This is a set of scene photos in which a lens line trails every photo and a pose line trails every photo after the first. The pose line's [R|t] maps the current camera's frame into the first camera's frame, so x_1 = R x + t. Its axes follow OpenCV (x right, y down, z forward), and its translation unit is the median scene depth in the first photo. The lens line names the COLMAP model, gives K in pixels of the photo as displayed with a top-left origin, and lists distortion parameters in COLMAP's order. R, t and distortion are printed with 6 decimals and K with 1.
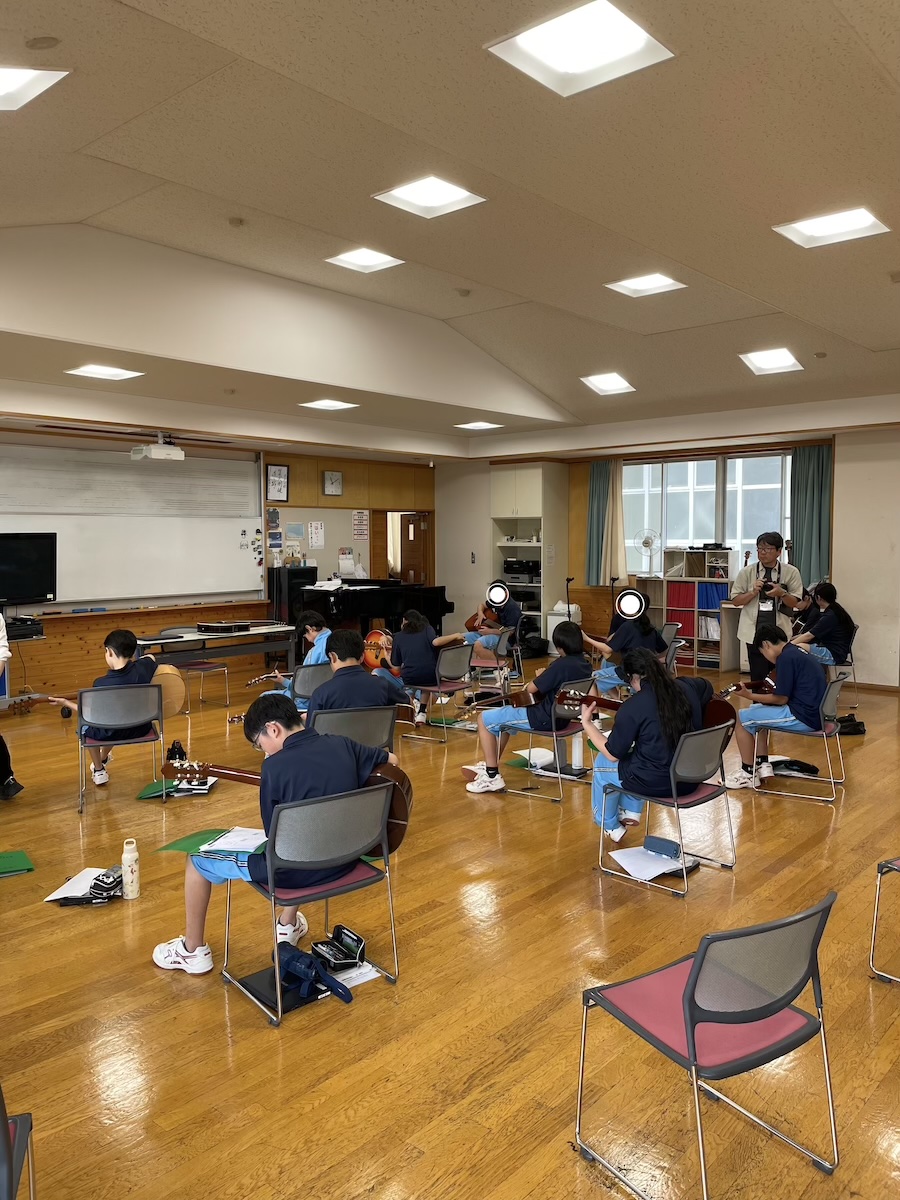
lens RADIAL K [[897.6, 0, 456.6], [0, 897.6, 594.0], [0, 0, 1]] dist [0.091108, -0.129917]
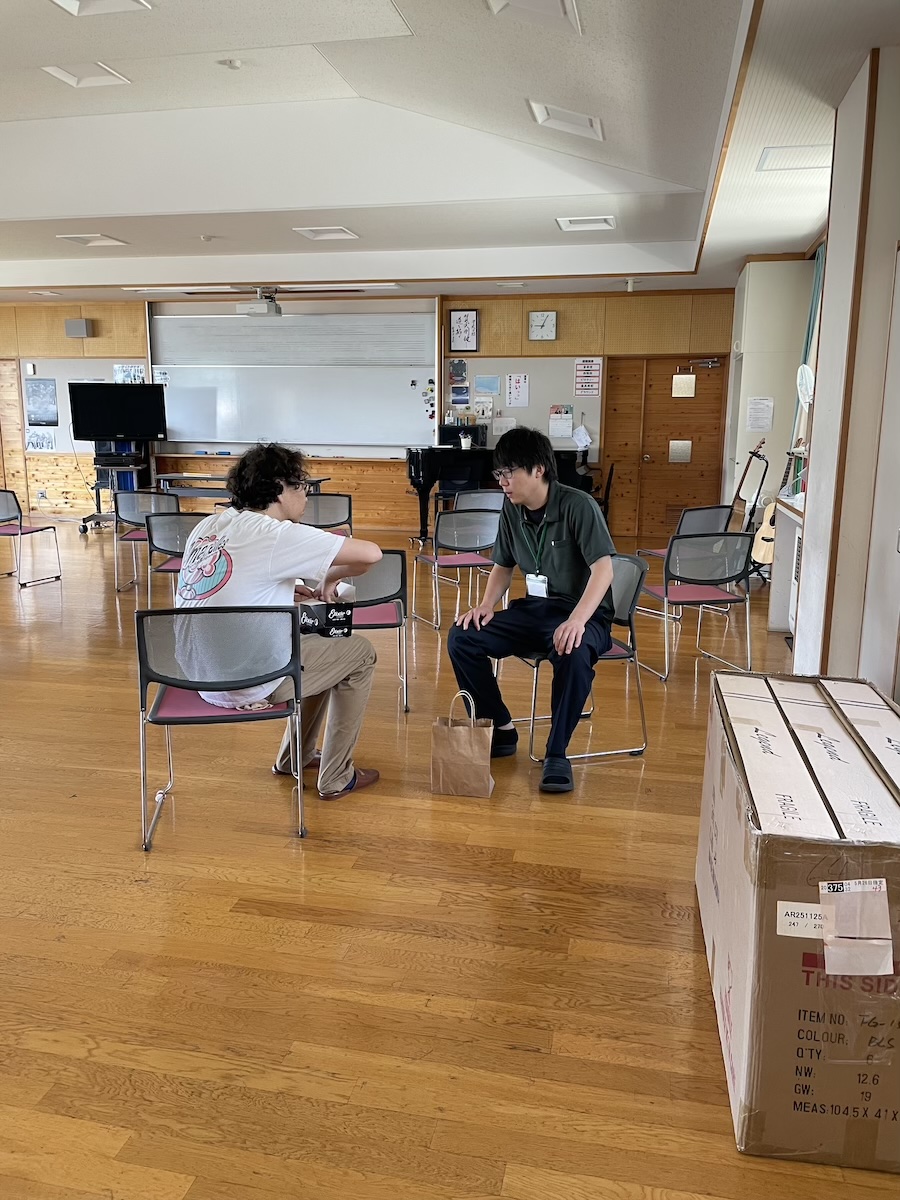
lens RADIAL K [[917.7, 0, 458.2], [0, 917.7, 610.3], [0, 0, 1]] dist [0.089029, -0.123590]
pose [[0.485420, 0.185084, -0.854466, 0.787517], [-0.066867, 0.982332, 0.174794, -0.010249], [0.871721, -0.027713, 0.489219, 0.645576]]
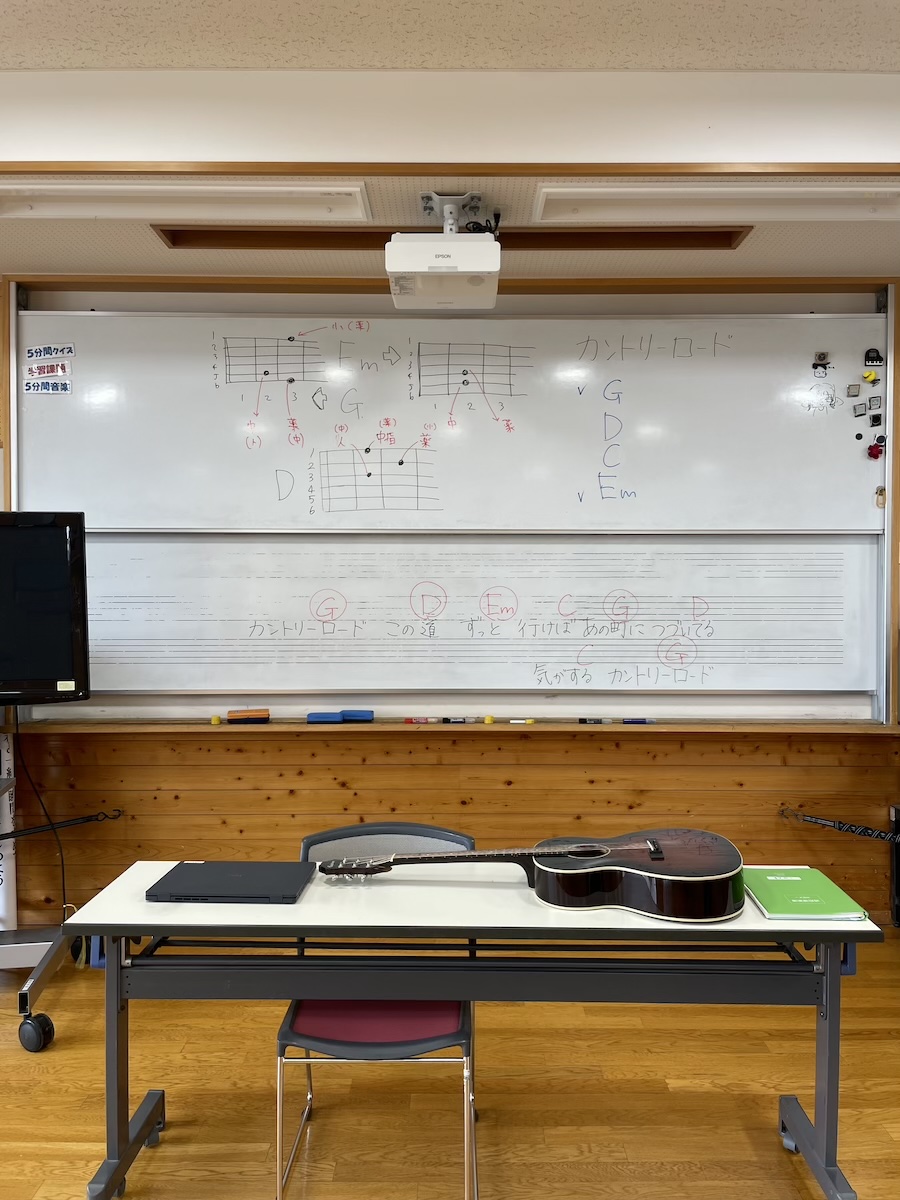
lens RADIAL K [[917.7, 0, 458.2], [0, 917.7, 610.3], [0, 0, 1]] dist [0.089029, -0.123590]
pose [[0.649274, 0.008365, -0.760508, -0.067223], [-0.051447, 0.998132, -0.032944, -0.018482], [0.758812, 0.060516, 0.648492, 0.786560]]
